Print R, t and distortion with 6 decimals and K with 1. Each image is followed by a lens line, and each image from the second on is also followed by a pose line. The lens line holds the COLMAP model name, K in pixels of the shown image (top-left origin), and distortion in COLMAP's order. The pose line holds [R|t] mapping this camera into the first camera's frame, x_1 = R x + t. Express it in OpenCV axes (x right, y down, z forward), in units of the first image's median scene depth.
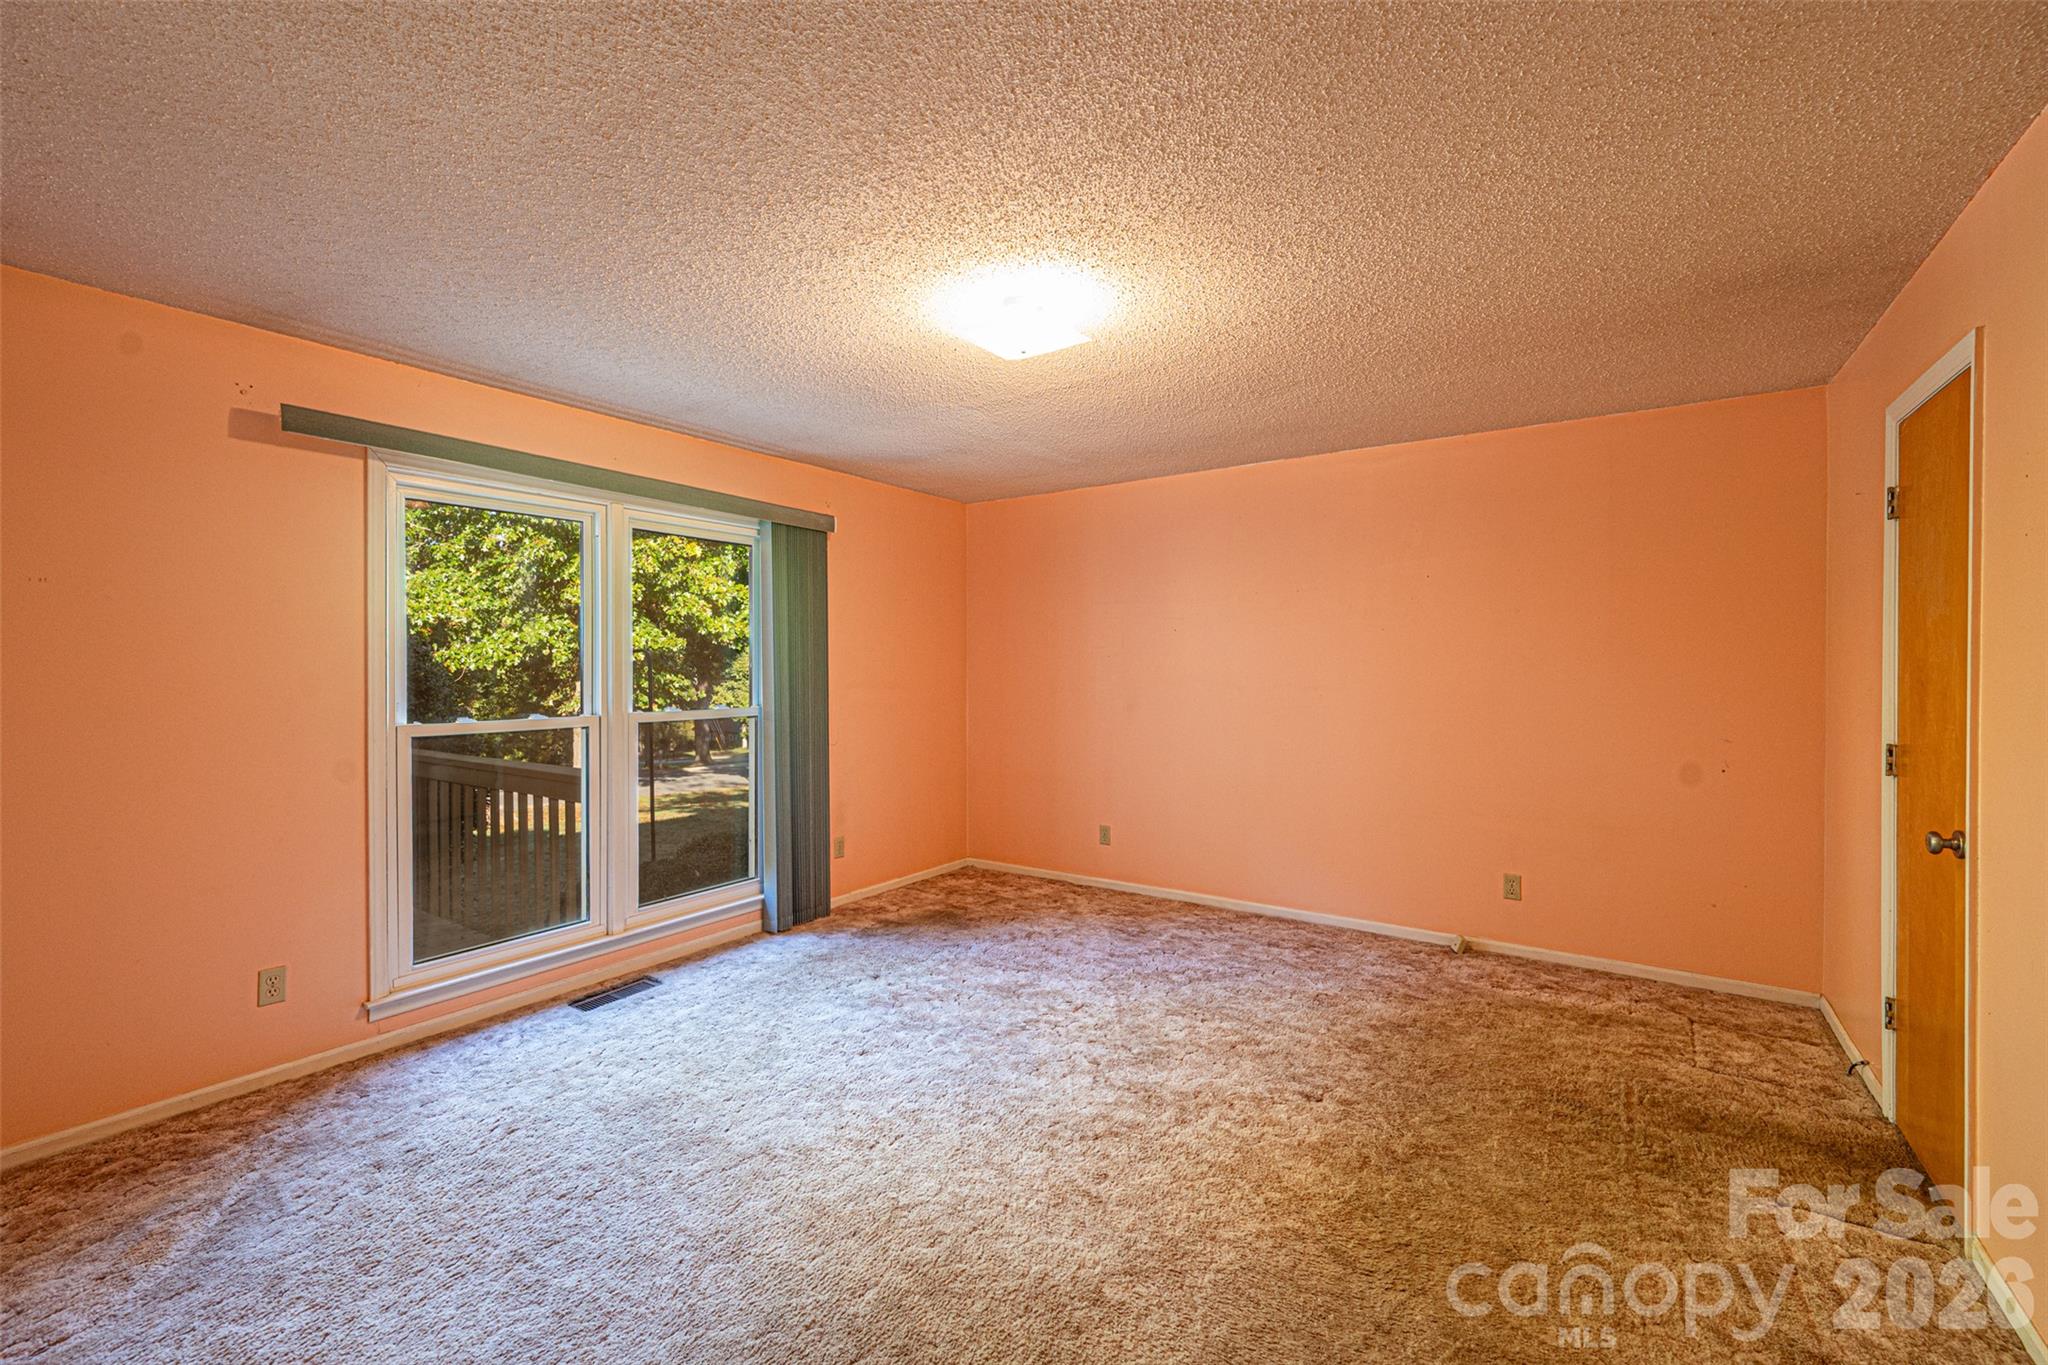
lens RADIAL K [[834.1, 0, 1024.0], [0, 834.1, 682.5], [0, 0, 1]] dist [0.000914, -0.000194]
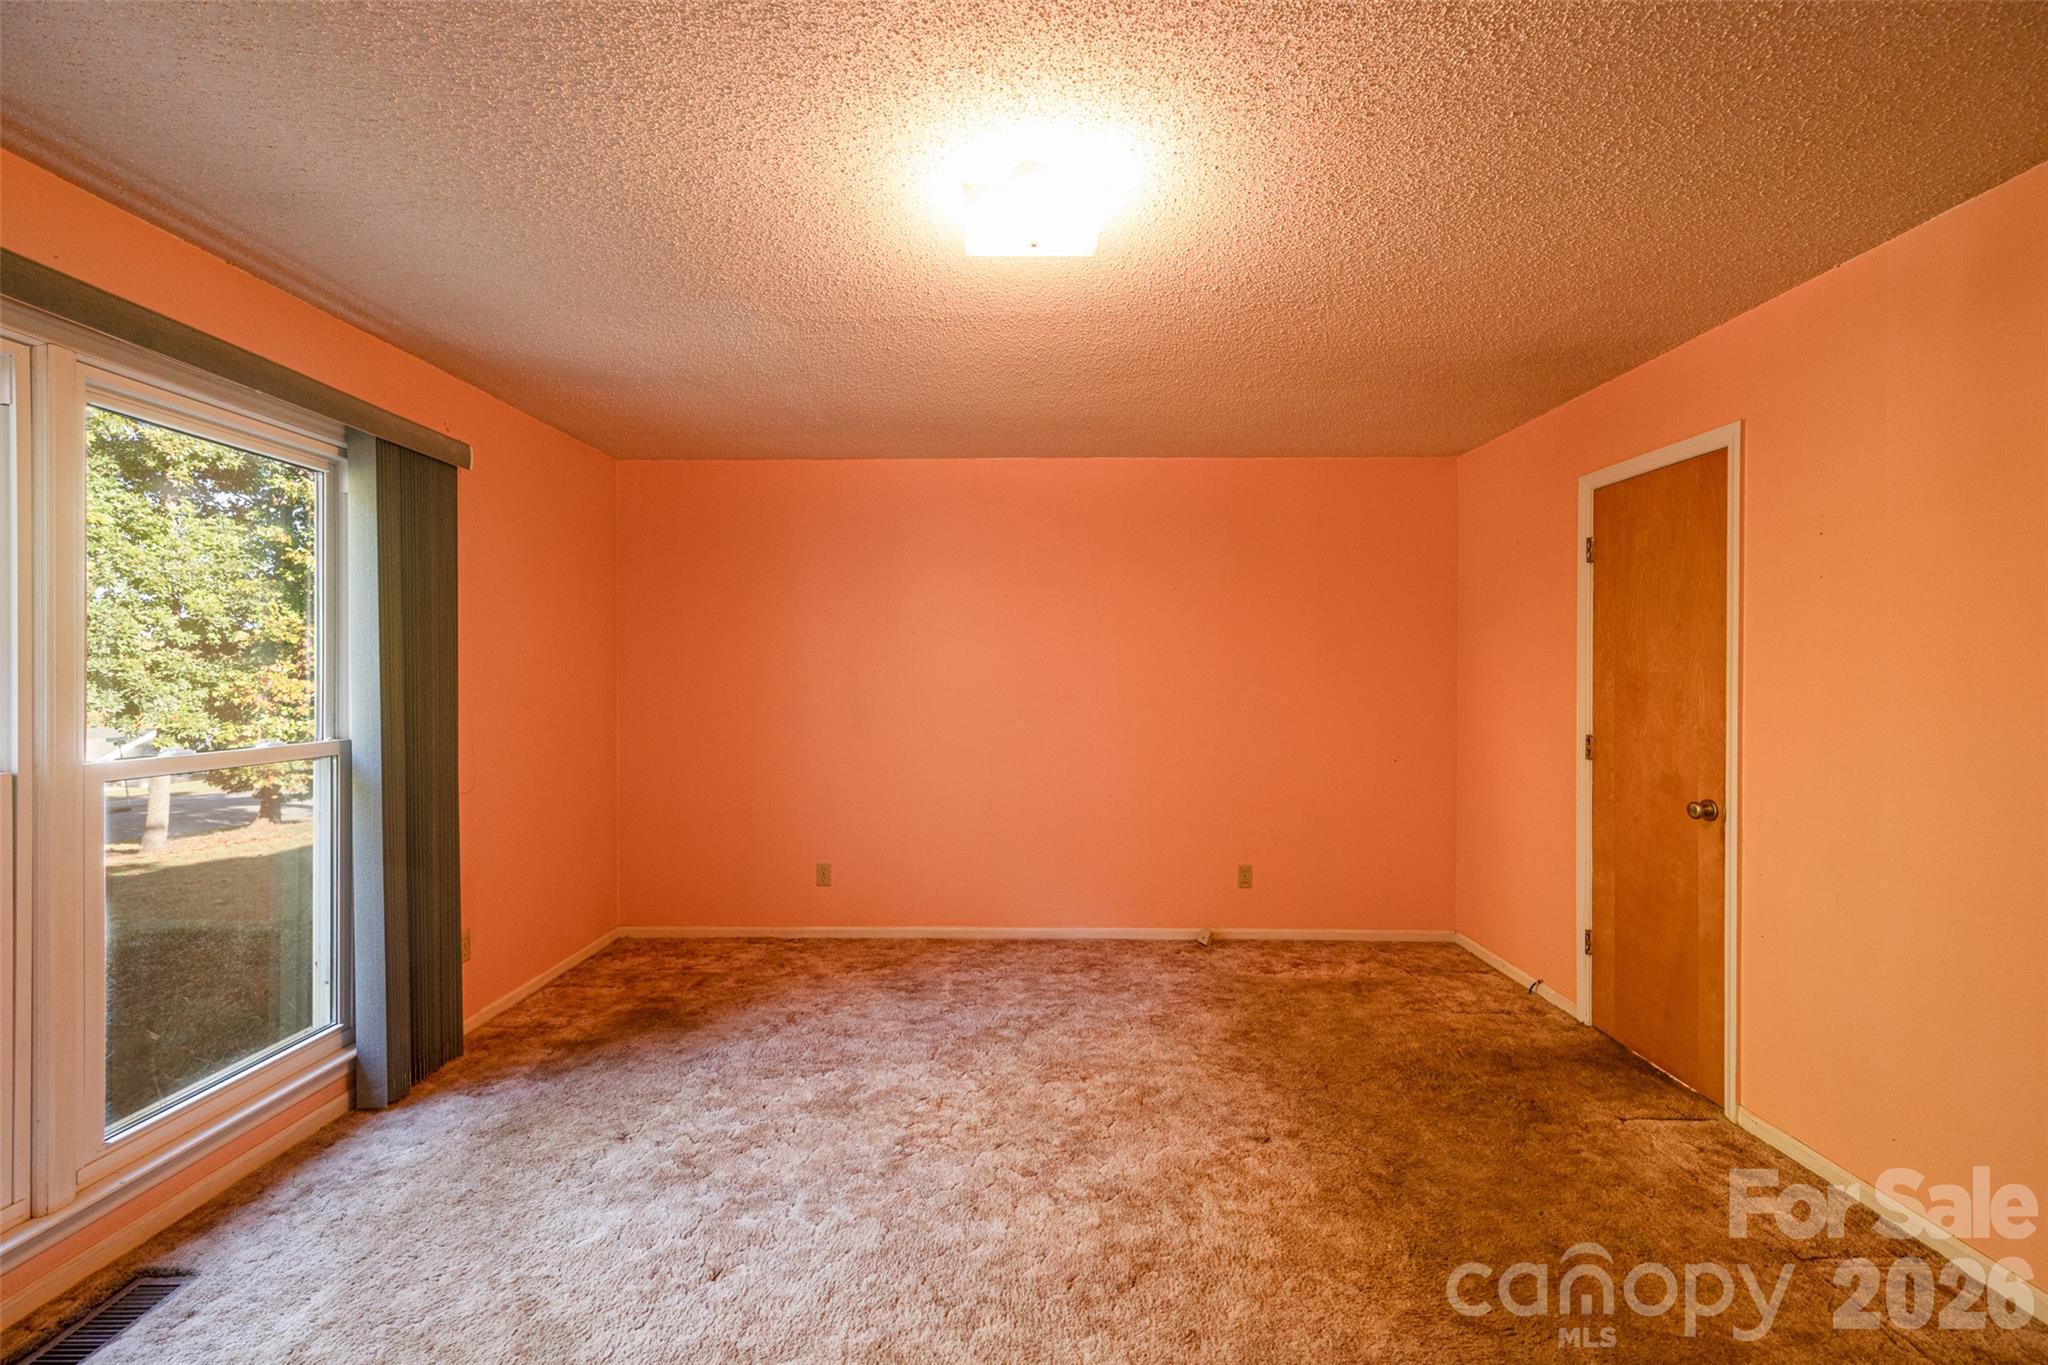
lens RADIAL K [[834.1, 0, 1024.0], [0, 834.1, 682.5], [0, 0, 1]] dist [0.000914, -0.000194]
pose [[0.837399, -0.003647, 0.546580, -0.264967], [0.009131, 0.999932, -0.007318, -0.003563], [-0.546516, 0.011119, 0.837375, 0.253004]]
